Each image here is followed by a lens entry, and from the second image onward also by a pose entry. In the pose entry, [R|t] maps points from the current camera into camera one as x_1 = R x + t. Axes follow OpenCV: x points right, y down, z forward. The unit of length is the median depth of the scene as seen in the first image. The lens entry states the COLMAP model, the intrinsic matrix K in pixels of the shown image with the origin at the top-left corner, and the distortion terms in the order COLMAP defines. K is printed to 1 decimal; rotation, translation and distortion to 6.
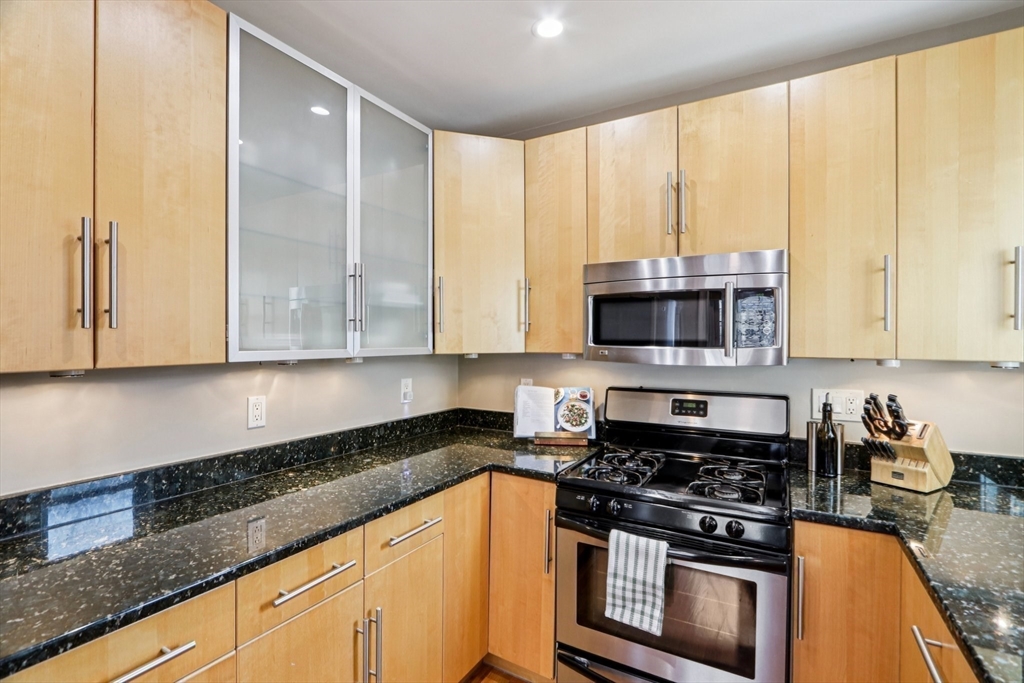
lens RADIAL K [[490.1, 0, 505.9], [0, 490.1, 342.5], [0, 0, 1]] dist [-0.022058, 0.006006]
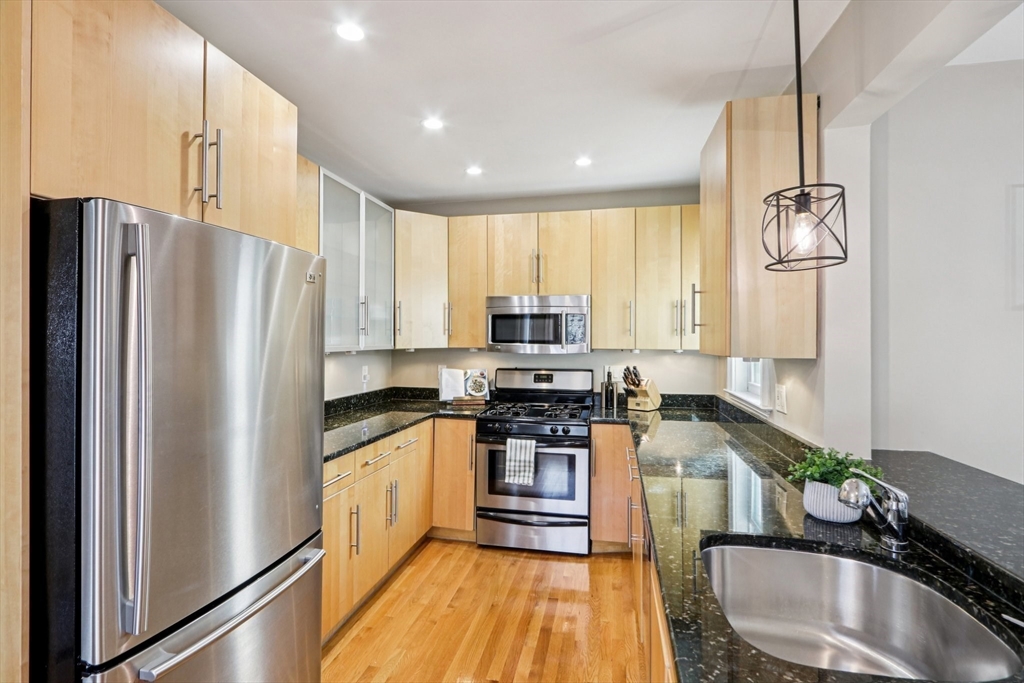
lens RADIAL K [[490.1, 0, 506.8], [0, 490.1, 341.9], [0, 0, 1]] dist [-0.022058, 0.006006]
pose [[0.953408, -0.001211, 0.301682, -0.310896], [0.000818, 0.999999, 0.001430, -0.001242], [-0.301684, -0.001117, 0.953407, -0.710518]]
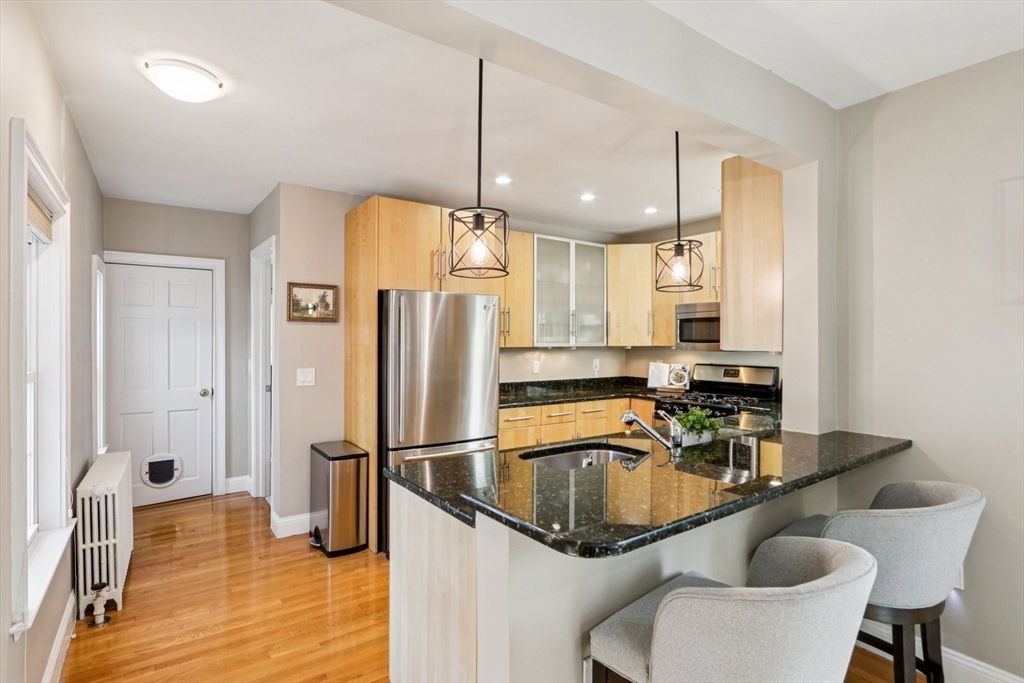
lens RADIAL K [[492.6, 0, 508.5], [0, 492.6, 342.8], [0, 0, 1]] dist [0.001351, 0.000645]
pose [[0.913706, 0.001889, -0.406372, 0.390164], [-0.002972, 0.999994, -0.002034, 0.015860], [0.406366, 0.003066, 0.913705, -1.349598]]
